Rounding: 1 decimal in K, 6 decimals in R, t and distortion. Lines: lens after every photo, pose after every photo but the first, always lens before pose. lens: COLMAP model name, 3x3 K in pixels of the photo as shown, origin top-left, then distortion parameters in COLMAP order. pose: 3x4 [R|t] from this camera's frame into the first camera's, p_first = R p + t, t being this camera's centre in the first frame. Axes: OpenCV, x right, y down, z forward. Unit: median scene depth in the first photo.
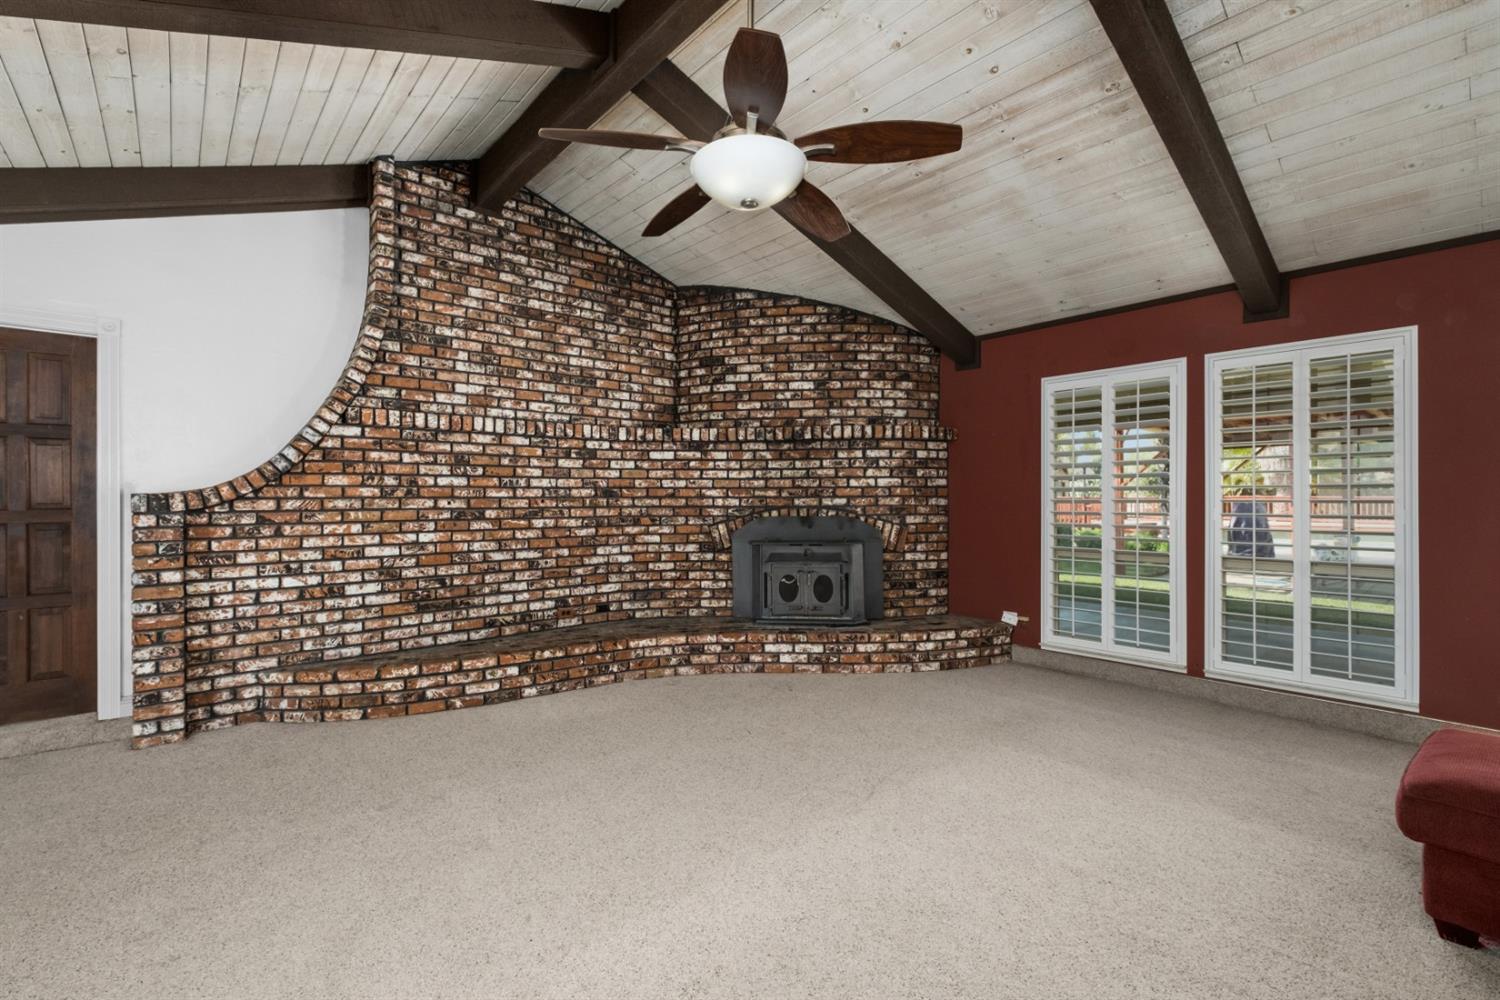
lens RADIAL K [[678.4, 0, 747.9], [0, 678.4, 498.2], [0, 0, 1]] dist [-0.001678, -0.000006]
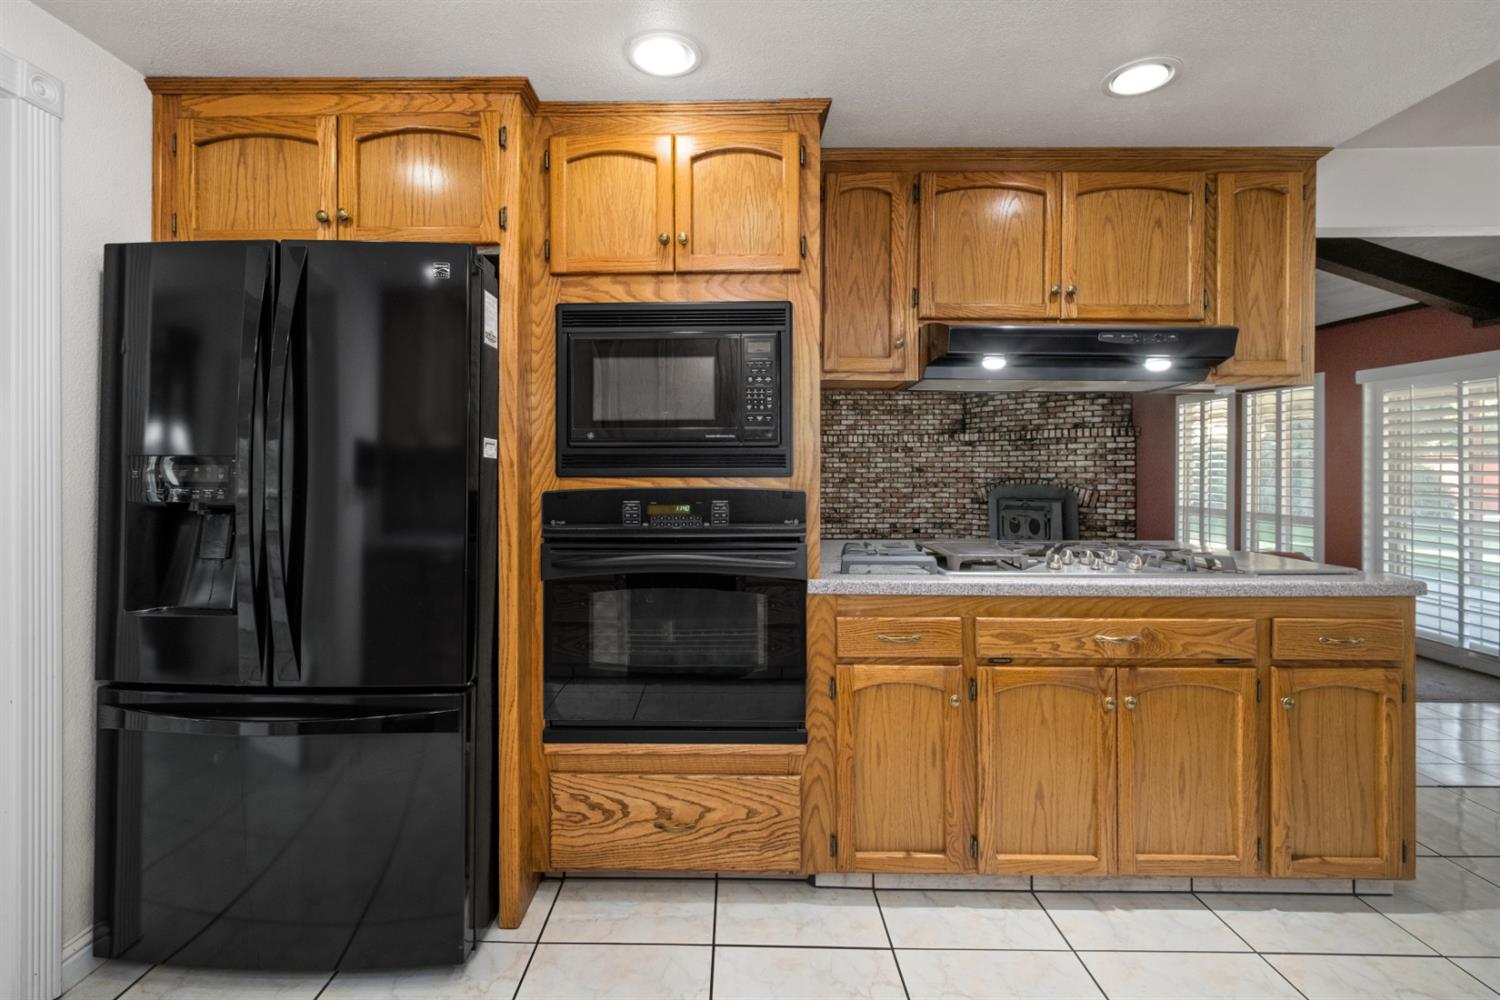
lens RADIAL K [[678.4, 0, 749.3], [0, 678.4, 494.9], [0, 0, 1]] dist [-0.001678, -0.000006]
pose [[0.776097, 0.026289, -0.630066, 0.602267], [0.000147, 0.999123, 0.041869, -0.016851], [0.630614, -0.032587, 0.775412, -0.743925]]
